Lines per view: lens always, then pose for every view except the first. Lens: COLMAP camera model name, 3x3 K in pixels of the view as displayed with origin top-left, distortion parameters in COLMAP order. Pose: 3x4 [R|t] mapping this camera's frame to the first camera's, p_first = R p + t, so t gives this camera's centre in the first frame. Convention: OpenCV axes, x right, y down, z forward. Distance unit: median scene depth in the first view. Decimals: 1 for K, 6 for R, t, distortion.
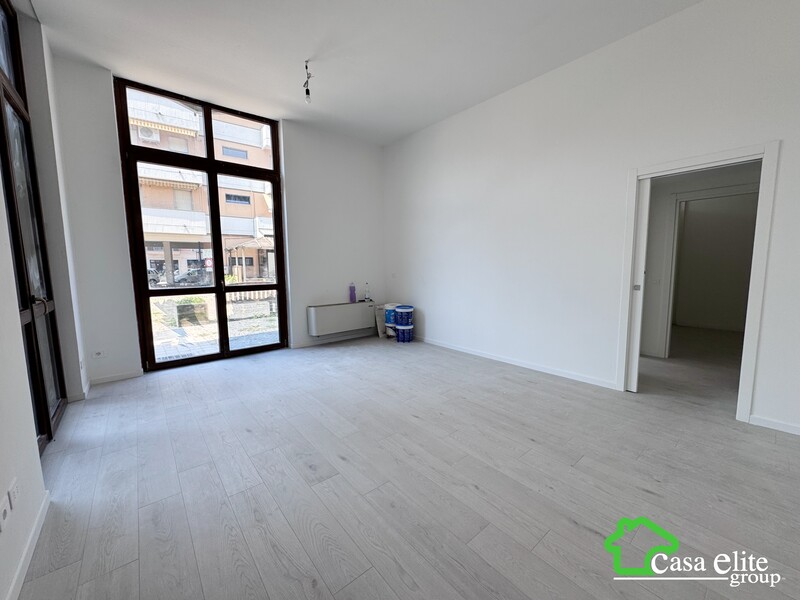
lens RADIAL K [[316.4, 0, 402.5], [0, 316.4, 297.6], [0, 0, 1]] dist [-0.002362, -0.000354]
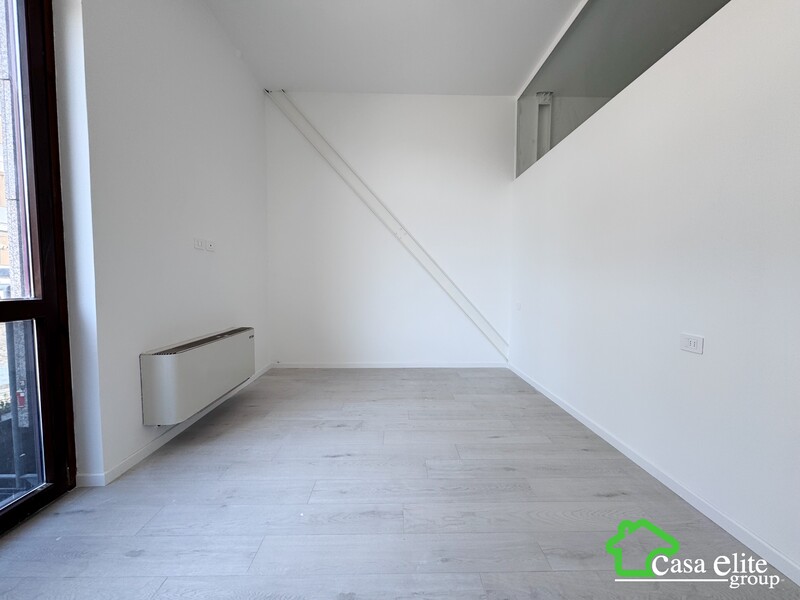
lens RADIAL K [[317.6, 0, 401.0], [0, 317.6, 300.7], [0, 0, 1]] dist [-0.001442, -0.000213]
pose [[0.629545, -0.033778, 0.776230, -0.458113], [0.073905, 0.997128, -0.016549, -0.011916], [-0.773441, 0.067786, 0.630233, 0.584836]]
